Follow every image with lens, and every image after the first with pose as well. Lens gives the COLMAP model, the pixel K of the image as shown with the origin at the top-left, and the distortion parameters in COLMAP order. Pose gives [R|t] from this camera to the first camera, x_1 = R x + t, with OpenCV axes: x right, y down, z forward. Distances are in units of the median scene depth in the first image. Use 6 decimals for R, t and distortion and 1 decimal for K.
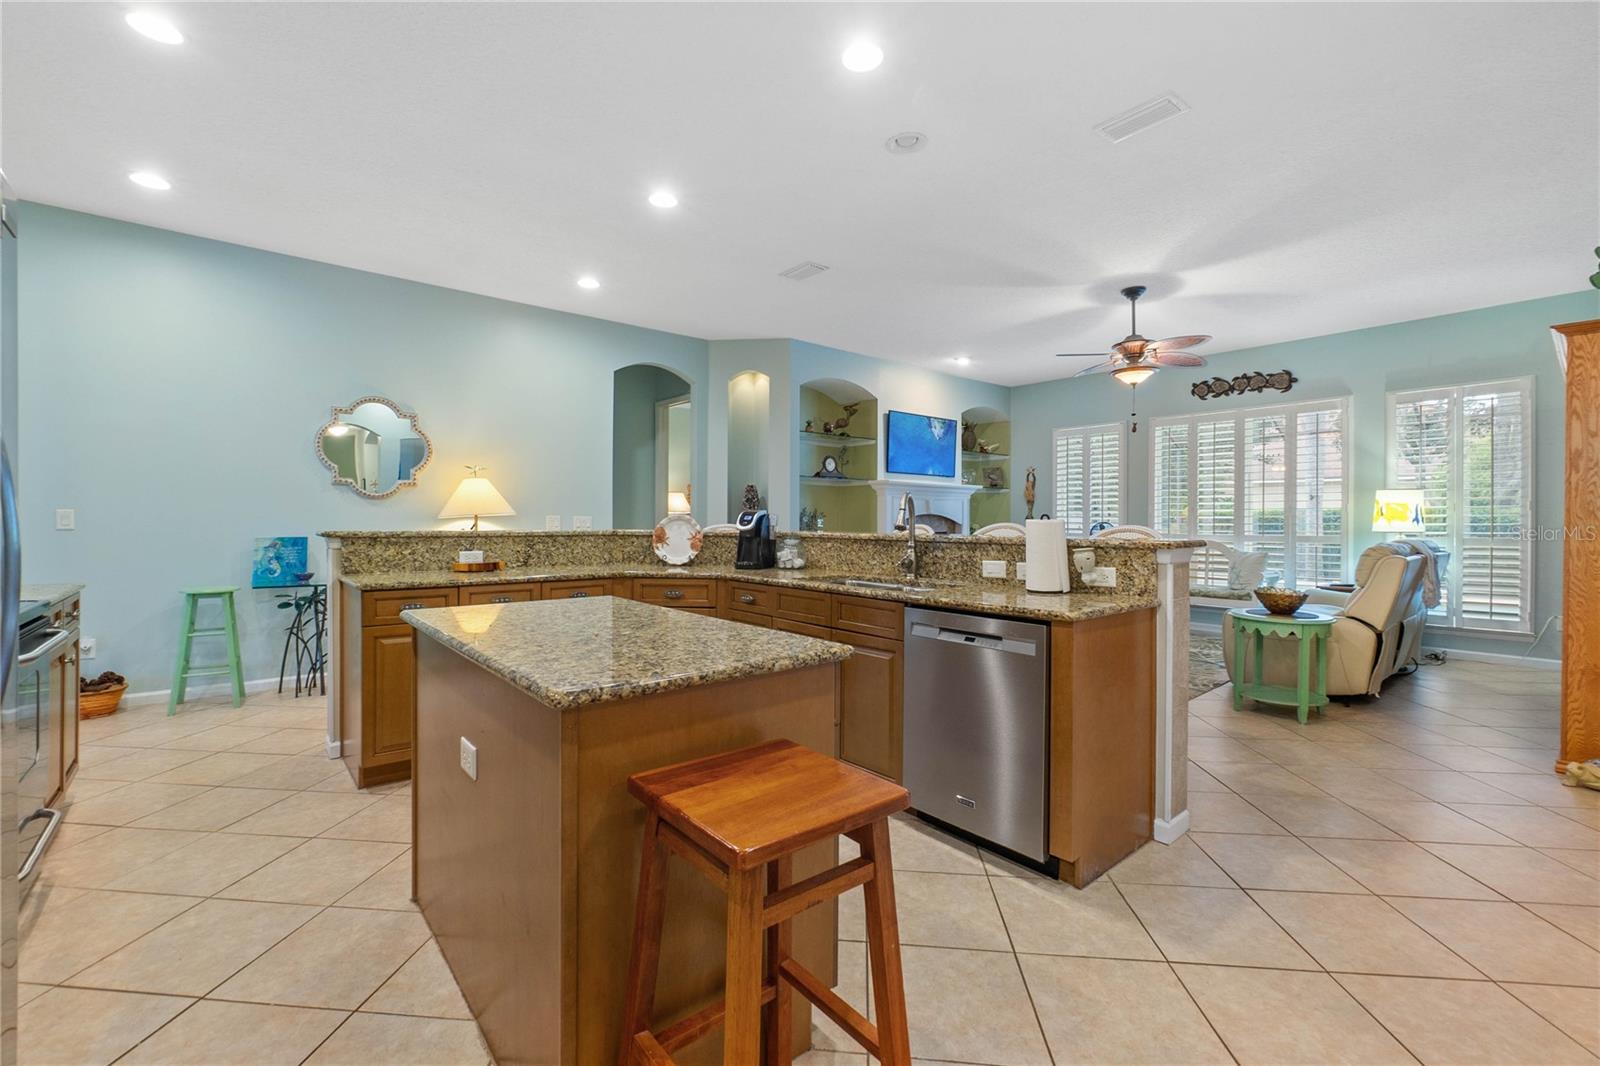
lens RADIAL K [[680.6, 0, 791.9], [0, 680.6, 525.7], [0, 0, 1]] dist [-0.003456, 0.000469]
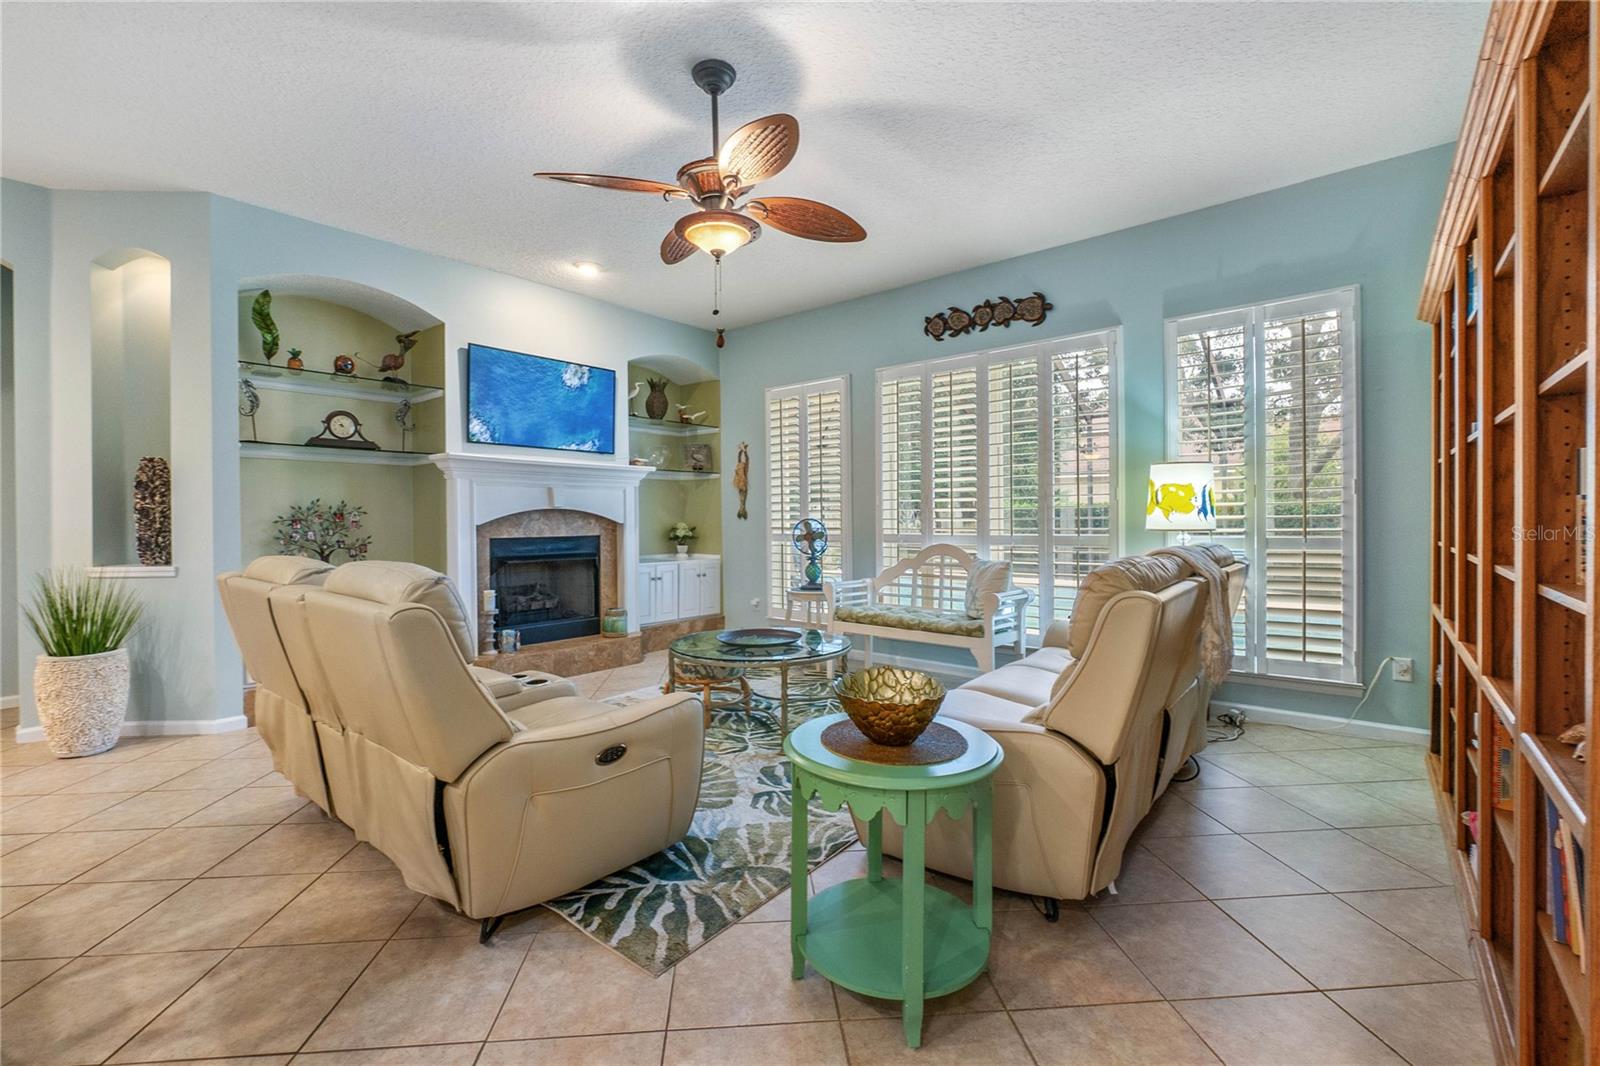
lens RADIAL K [[676.0, 0, 794.5], [0, 676.0, 523.6], [0, 0, 1]] dist [-0.006911, -0.000153]
pose [[0.984902, -0.010836, 0.172772, 0.442295], [0.010850, 0.999941, 0.000867, -0.000934], [-0.172772, 0.001020, 0.984961, 0.452408]]
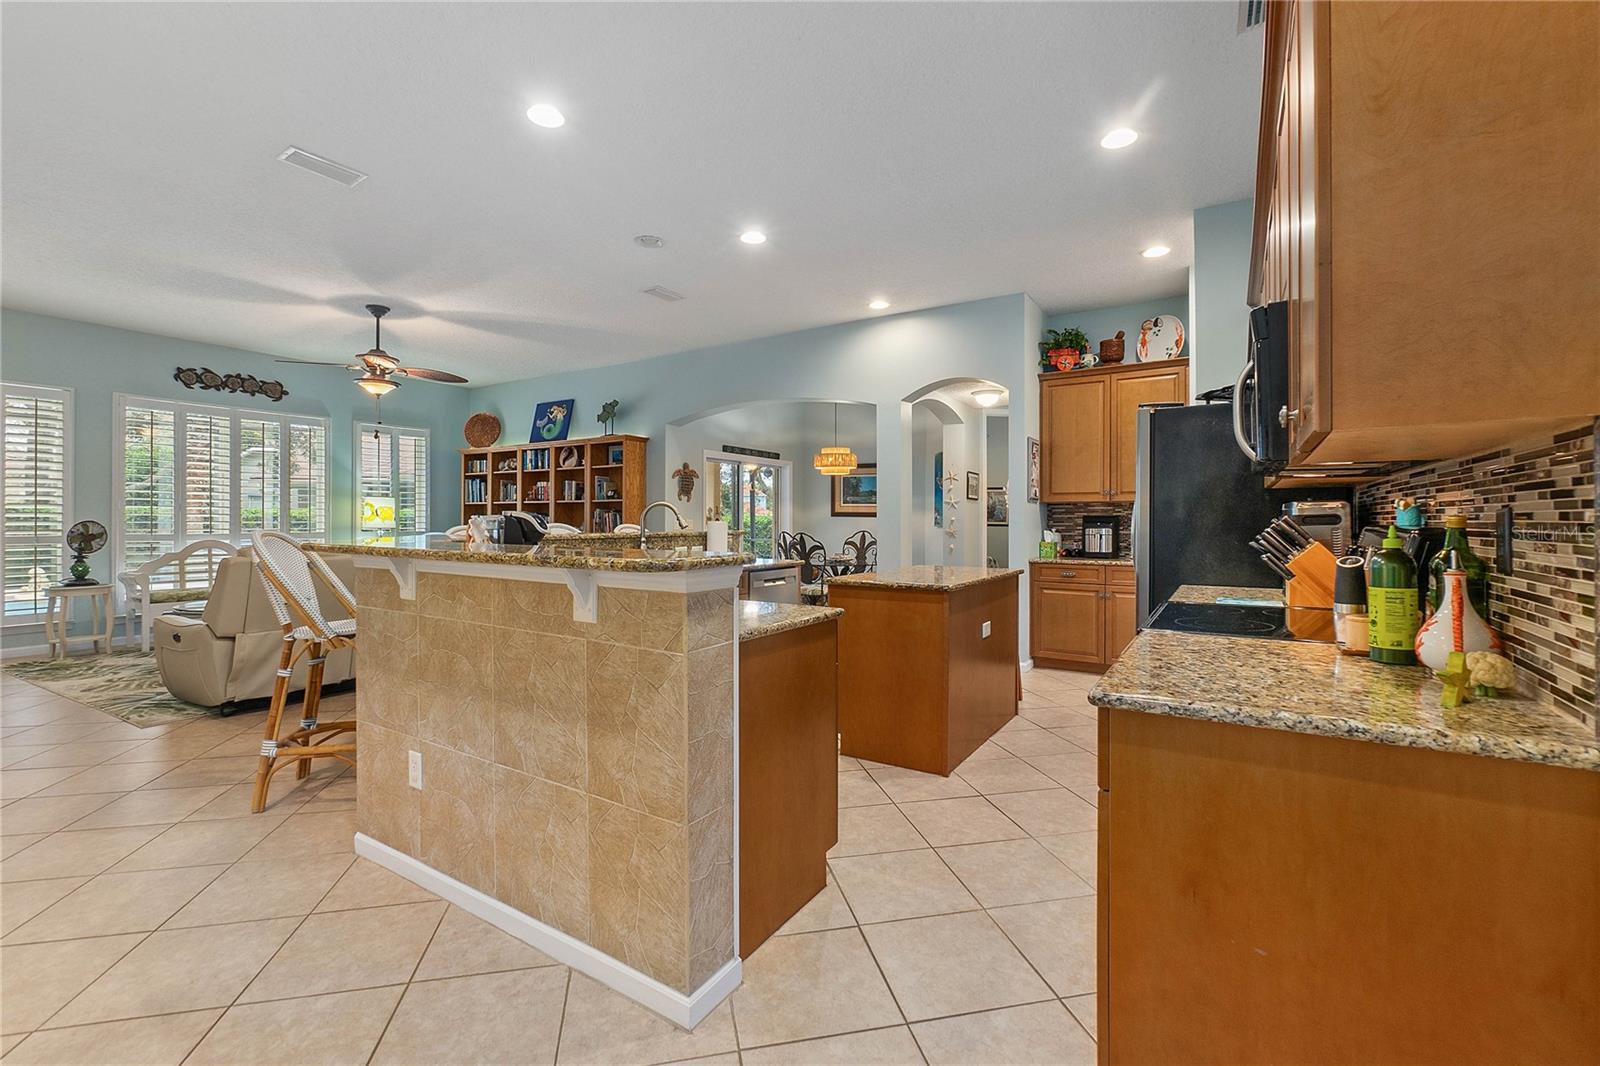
lens RADIAL K [[680.6, 0, 791.9], [0, 680.6, 525.7], [0, 0, 1]] dist [-0.003456, 0.000469]
pose [[-0.295007, -0.011133, 0.955430, -0.683235], [0.002139, 0.999922, 0.012312, -0.009697], [-0.955493, 0.005675, -0.294960, 0.638993]]
